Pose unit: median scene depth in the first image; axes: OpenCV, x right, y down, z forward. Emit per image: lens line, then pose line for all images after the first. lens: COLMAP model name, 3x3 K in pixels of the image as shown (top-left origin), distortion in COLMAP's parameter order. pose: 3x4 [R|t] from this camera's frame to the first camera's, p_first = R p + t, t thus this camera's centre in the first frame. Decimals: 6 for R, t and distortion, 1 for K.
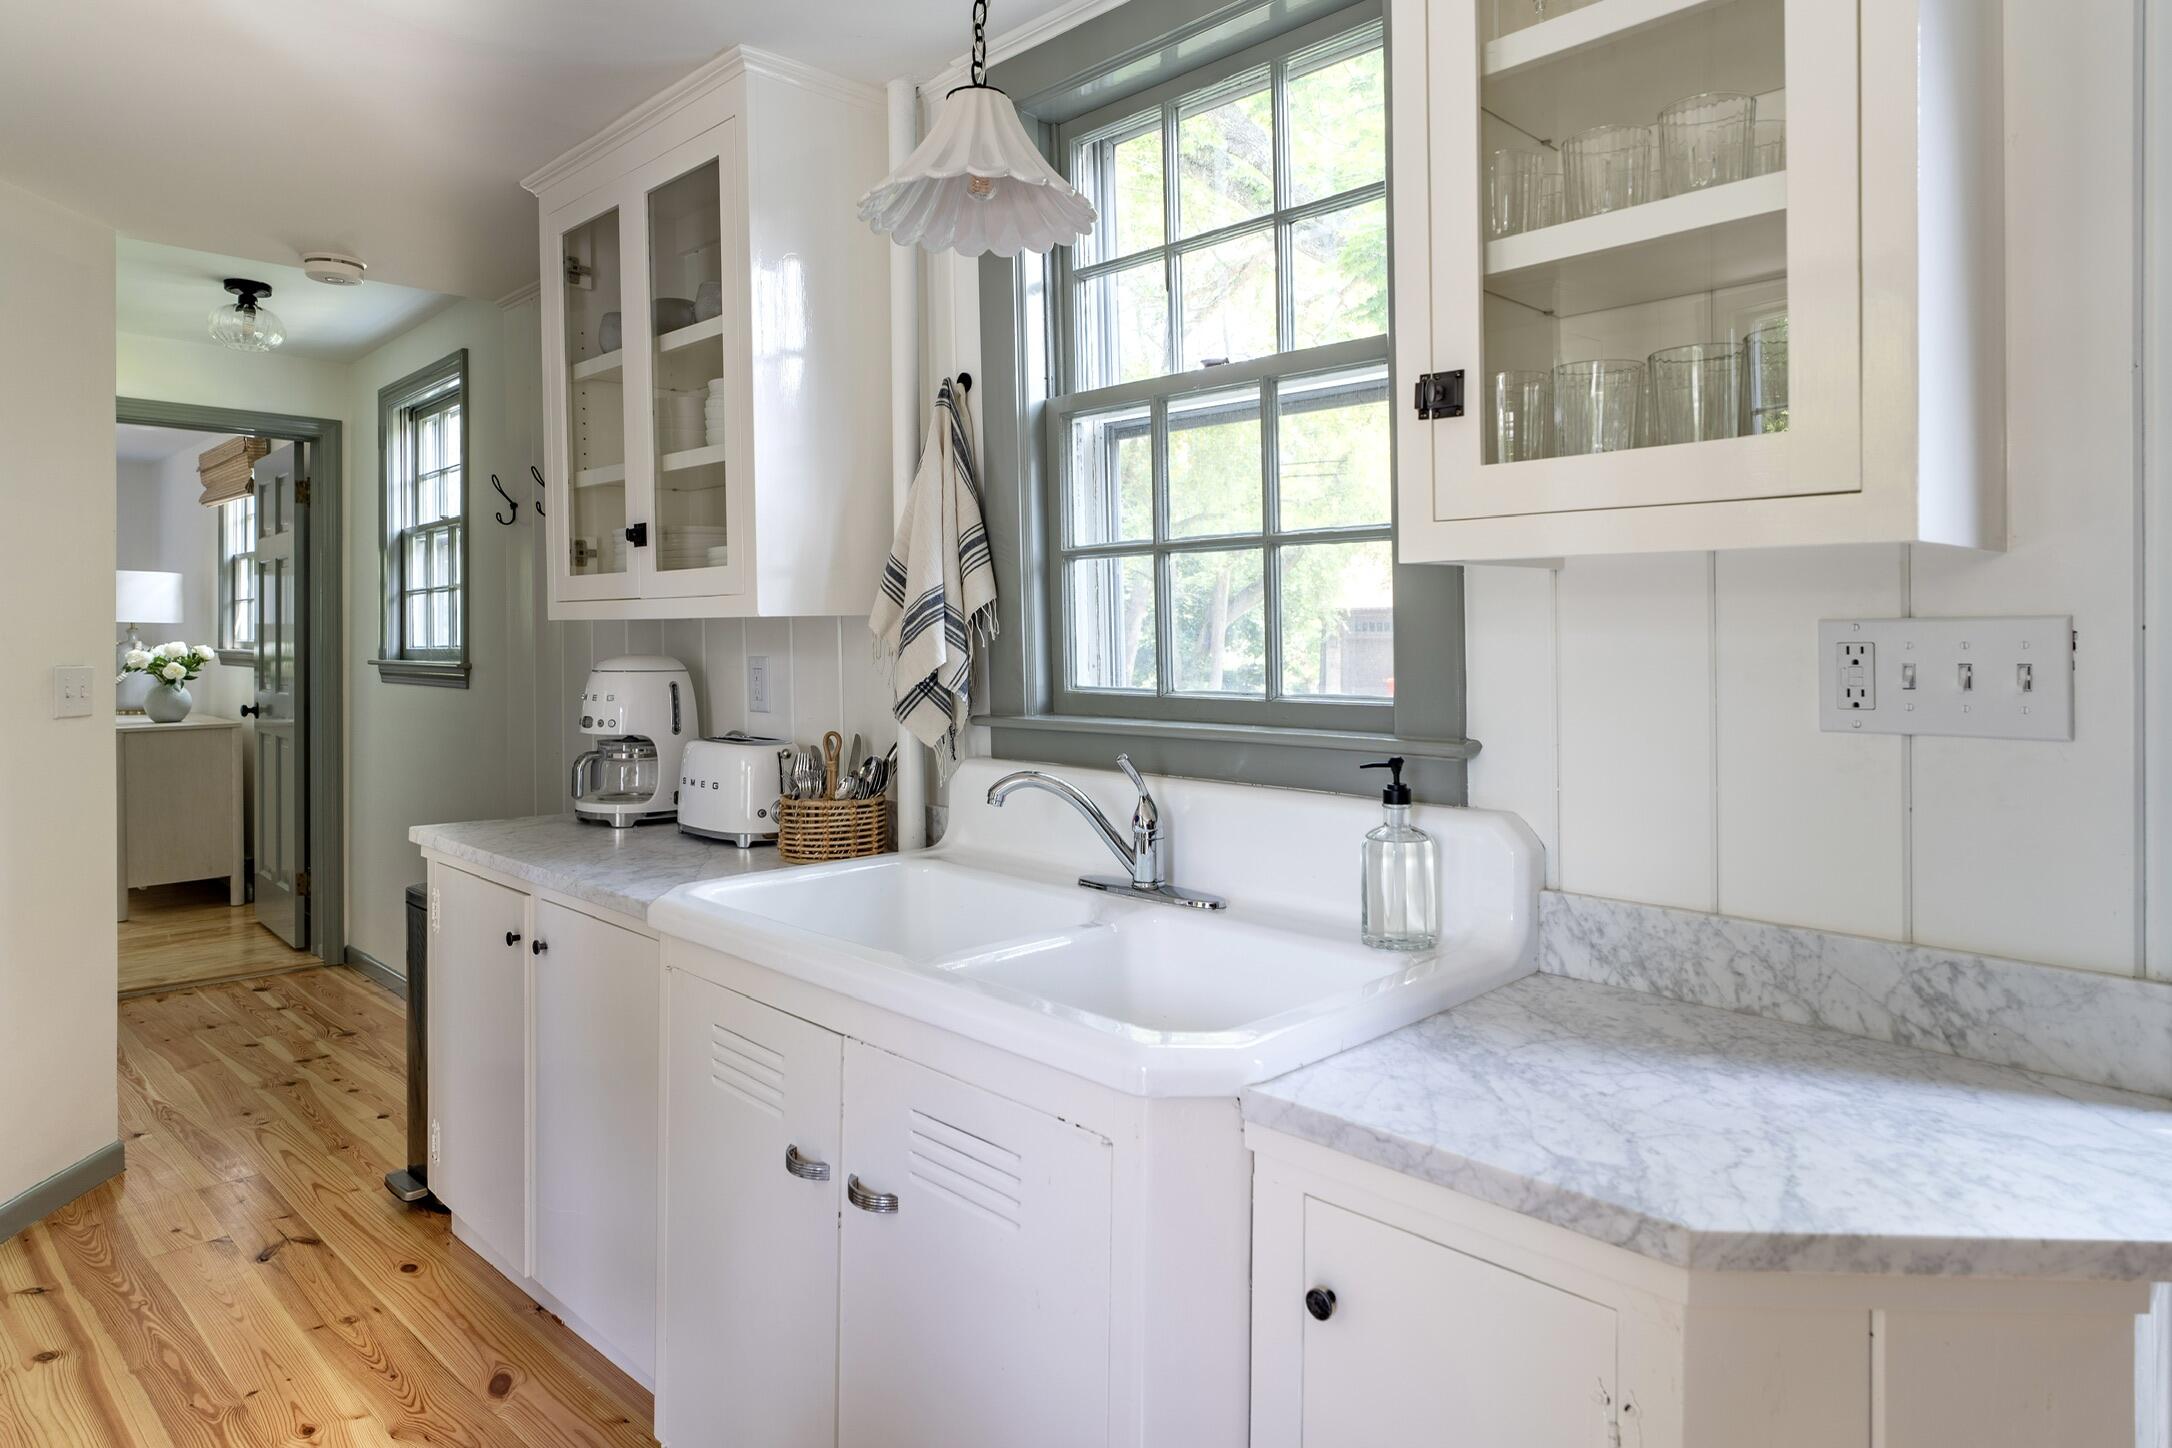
lens RADIAL K [[1245.0, 0, 1086.7], [0, 1245.0, 652.5], [0, 0, 1]] dist [-0.036594, -0.000474]
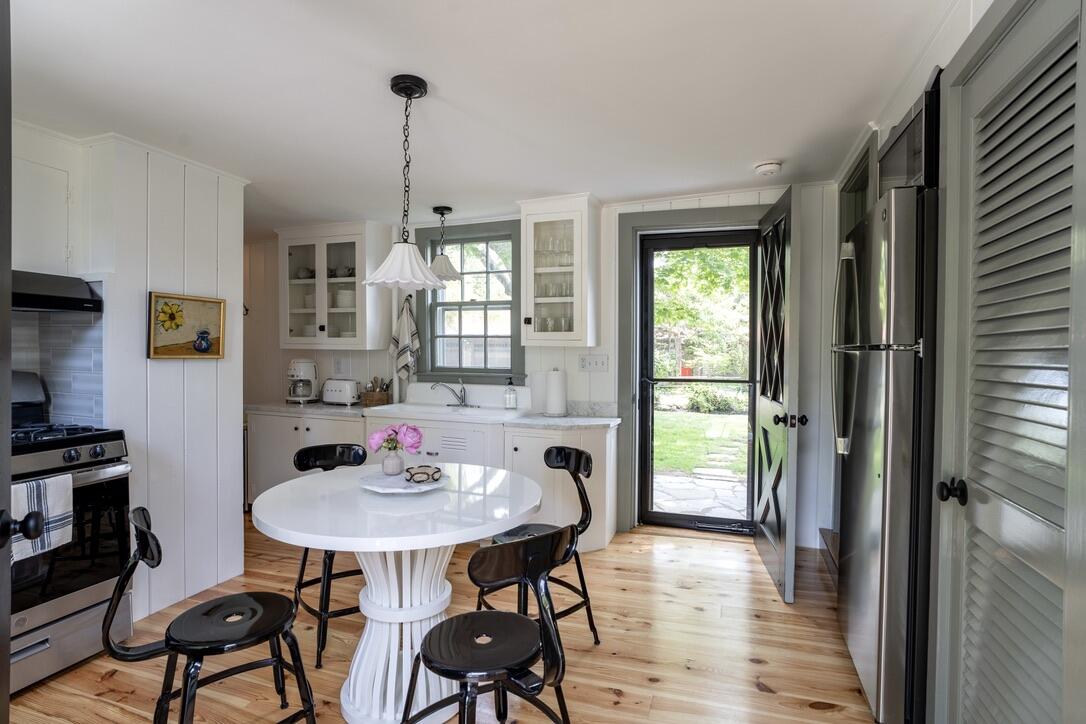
lens RADIAL K [[565.7, 0, 543.0], [0, 565.7, 362.0], [0, 0, 1]] dist [0.000020, -0.000006]
pose [[0.901610, 0.004704, 0.432524, -0.559137], [-0.007776, 0.999956, 0.005334, -0.001214], [-0.432479, -0.008172, 0.901607, -1.043753]]
